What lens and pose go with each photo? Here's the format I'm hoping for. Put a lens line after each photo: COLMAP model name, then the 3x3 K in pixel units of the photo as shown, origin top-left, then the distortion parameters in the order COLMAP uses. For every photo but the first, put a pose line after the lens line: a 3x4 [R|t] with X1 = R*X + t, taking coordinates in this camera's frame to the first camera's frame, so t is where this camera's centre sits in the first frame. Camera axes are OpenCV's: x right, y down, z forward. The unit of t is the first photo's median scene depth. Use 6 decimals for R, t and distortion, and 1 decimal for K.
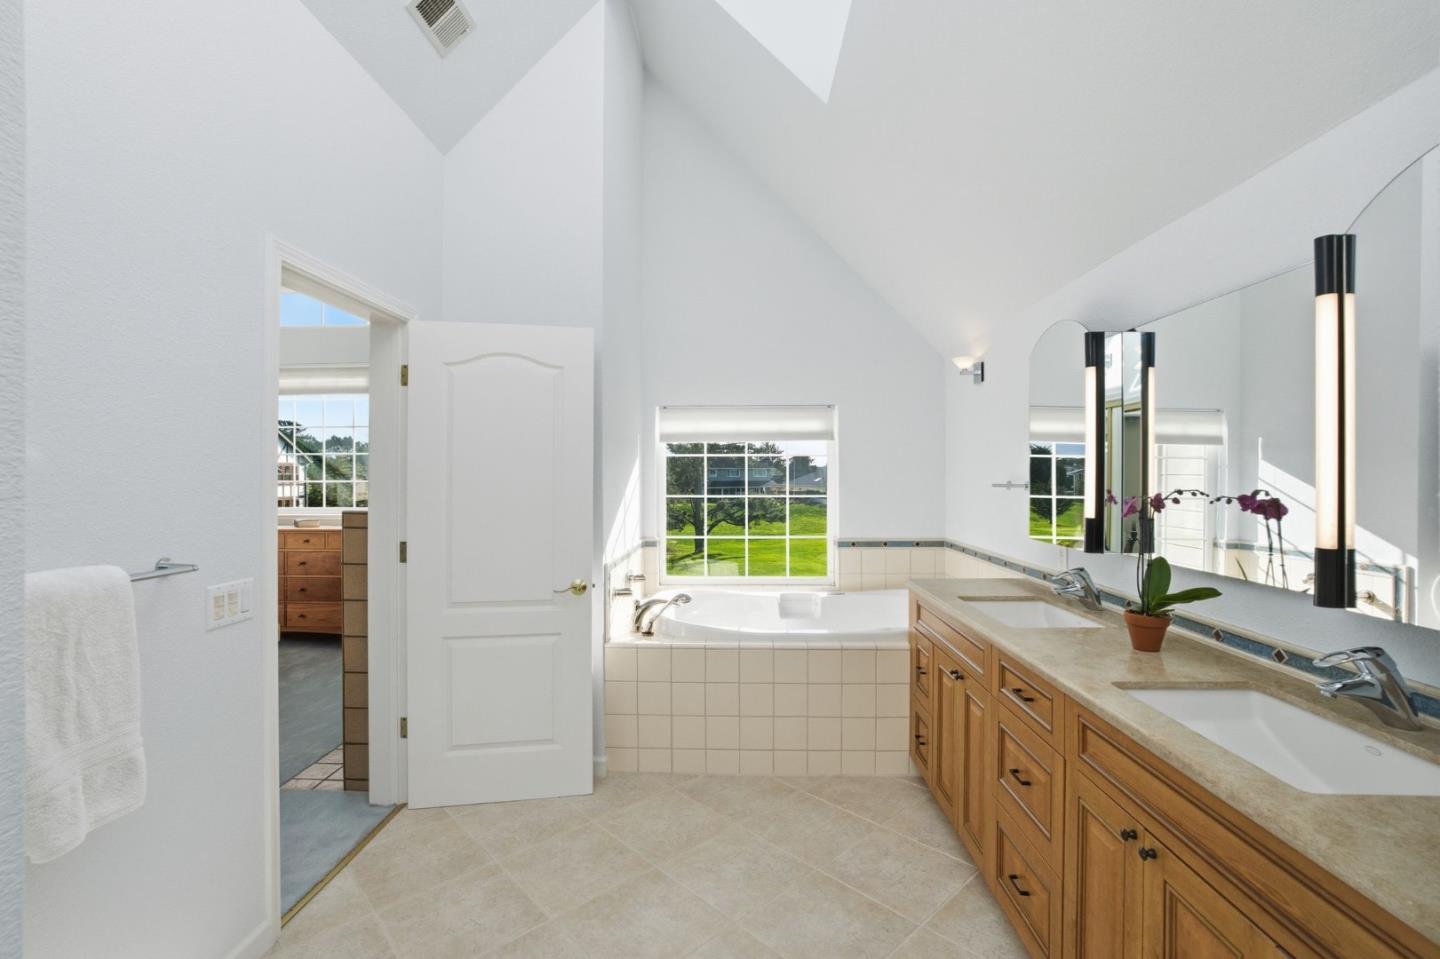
lens RADIAL K [[649.0, 0, 725.5], [0, 649.0, 474.9], [0, 0, 1]] dist [-0.042622, 0.015987]
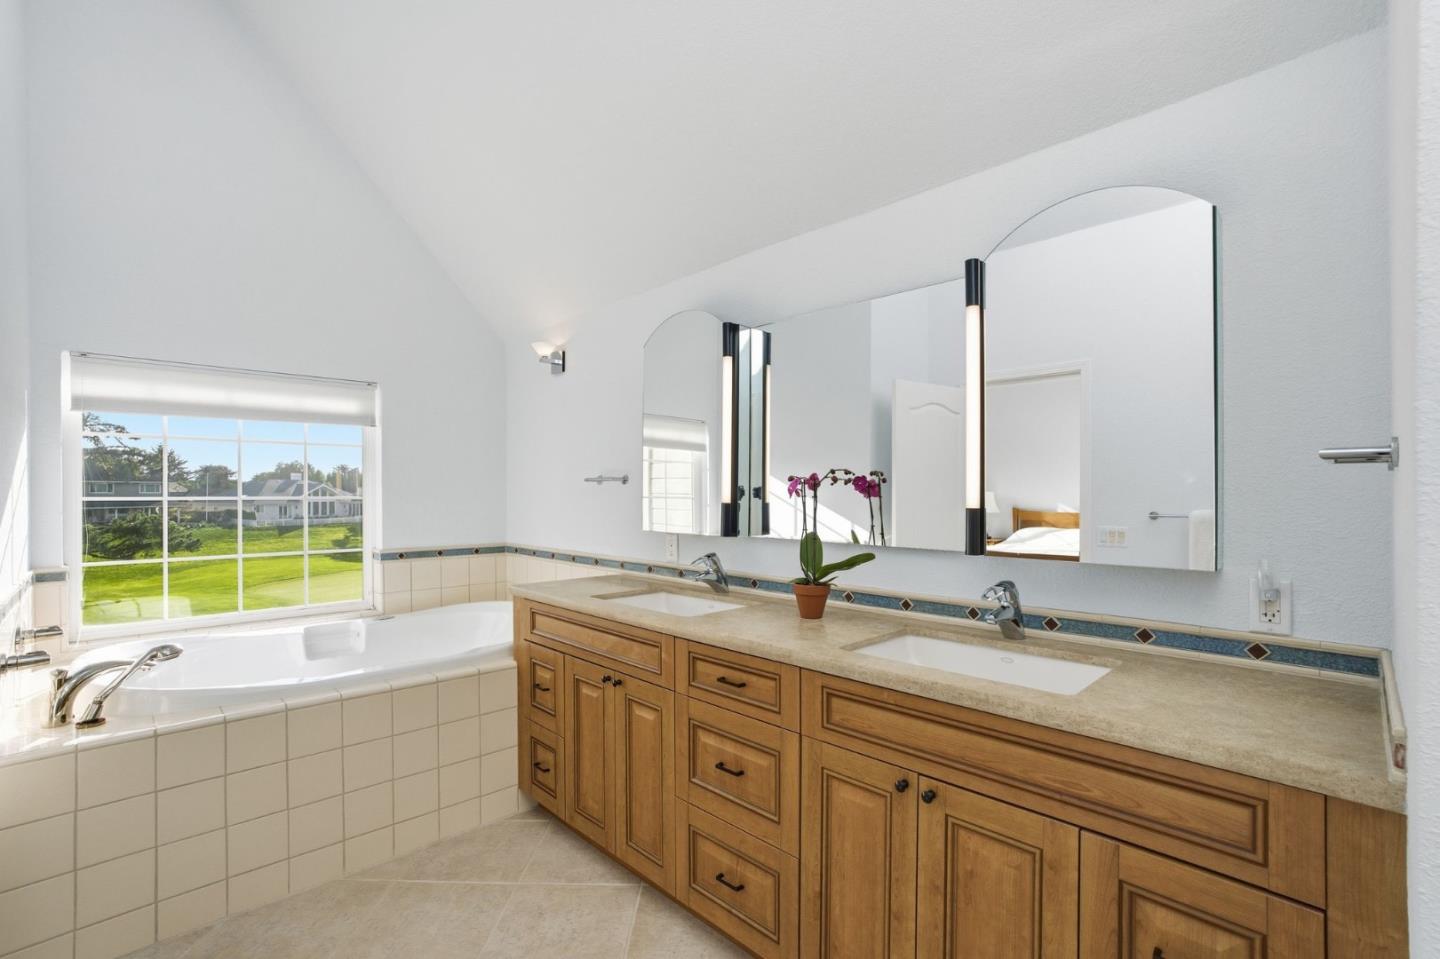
lens RADIAL K [[649.0, 0, 724.9], [0, 649.0, 495.4], [0, 0, 1]] dist [-0.042622, 0.015987]
pose [[0.698742, -0.001326, 0.715372, -0.134435], [-0.002000, 0.999991, 0.003807, 0.037601], [-0.715371, -0.004091, 0.698733, 0.200315]]
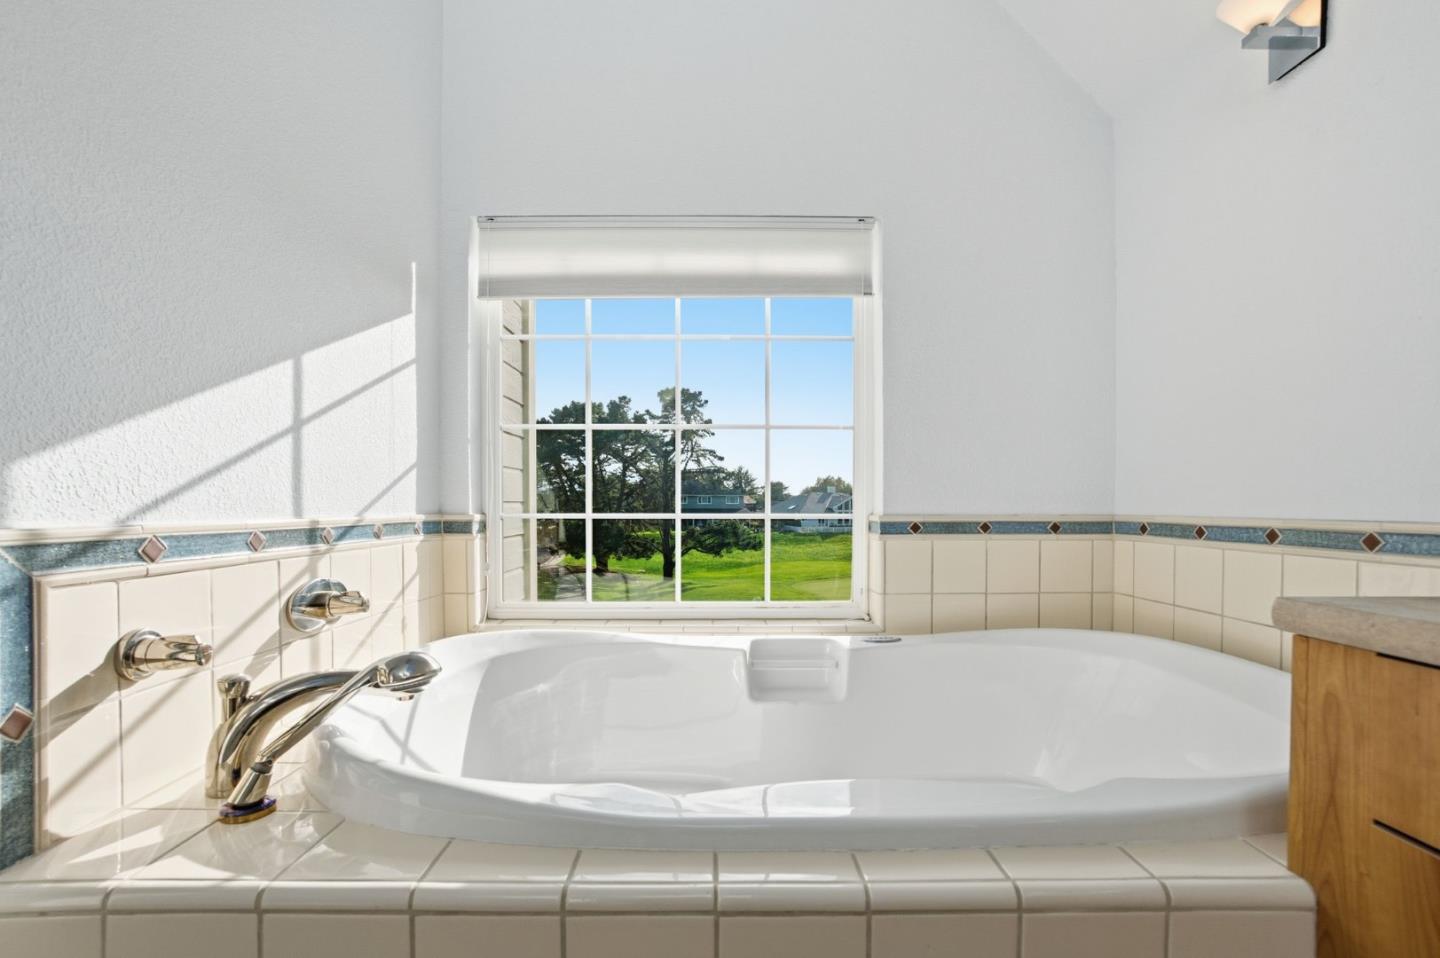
lens RADIAL K [[649.0, 0, 709.0], [0, 649.0, 517.3], [0, 0, 1]] dist [-0.042622, 0.015987]
pose [[0.999869, -0.000126, 0.016214, 0.067585], [-0.000166, 0.999838, 0.017985, 0.127789], [-0.016214, -0.017985, 0.999707, 0.778507]]
